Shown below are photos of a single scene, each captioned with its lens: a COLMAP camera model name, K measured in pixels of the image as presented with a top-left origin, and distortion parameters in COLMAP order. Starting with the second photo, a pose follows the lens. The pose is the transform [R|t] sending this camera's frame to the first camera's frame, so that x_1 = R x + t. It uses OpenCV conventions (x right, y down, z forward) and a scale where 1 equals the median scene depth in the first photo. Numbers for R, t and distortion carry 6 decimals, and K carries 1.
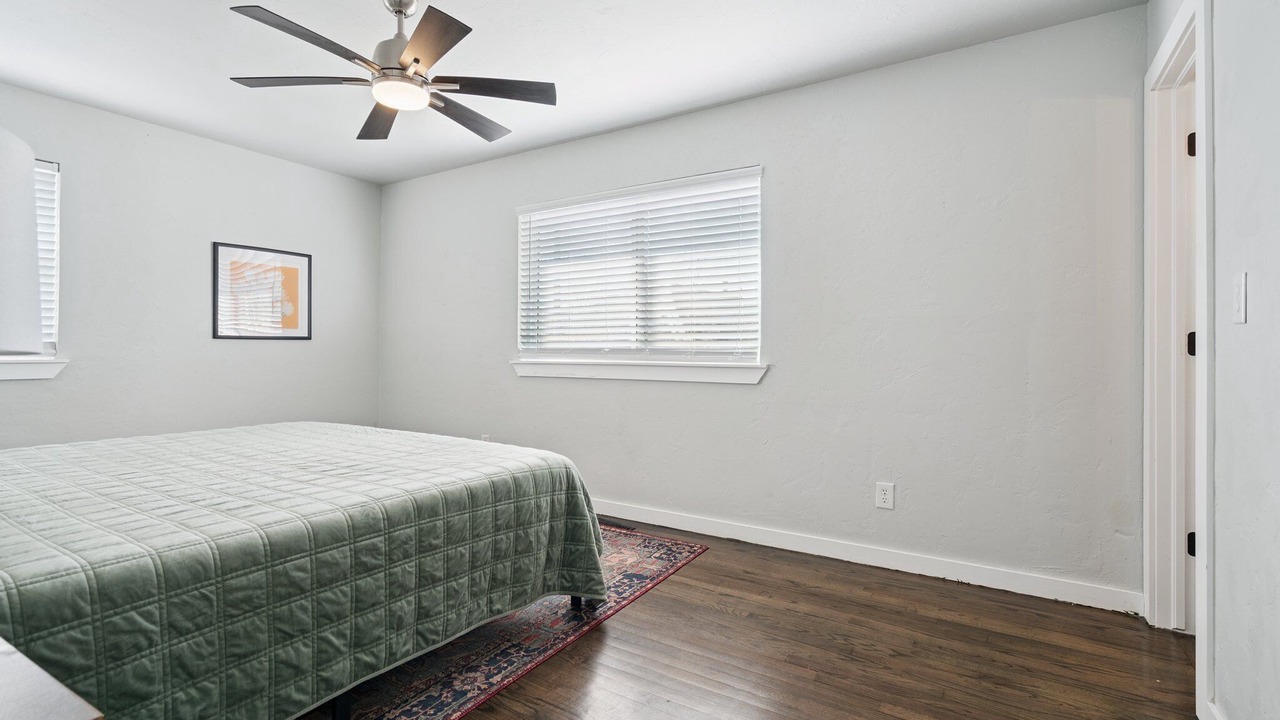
lens RADIAL K [[579.1, 0, 640.3], [0, 579.1, 353.0], [0, 0, 1]] dist [-0.001745, -0.000144]
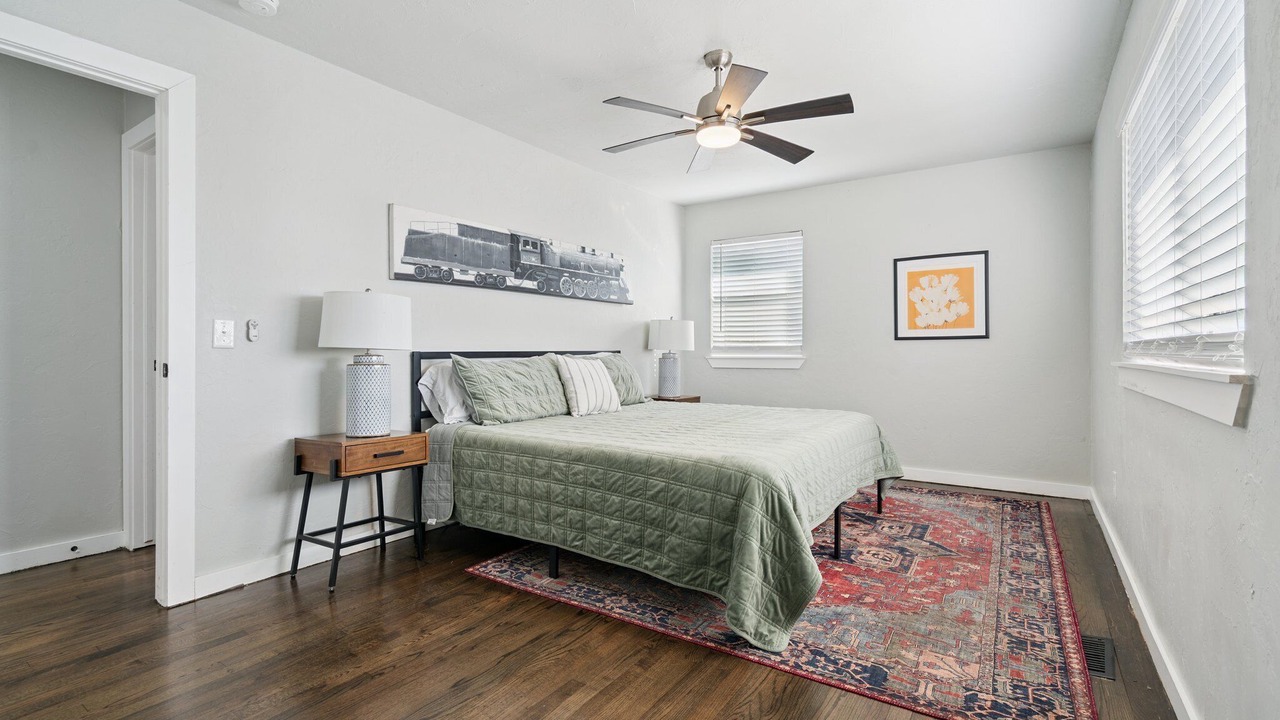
lens RADIAL K [[579.1, 0, 639.1], [0, 579.1, 358.0], [0, 0, 1]] dist [-0.001745, -0.000144]
pose [[-0.034837, 0.003782, -0.999386, 0.651634], [-0.001115, 0.999992, 0.003823, 0.010657], [0.999392, 0.001248, -0.034833, 0.715937]]
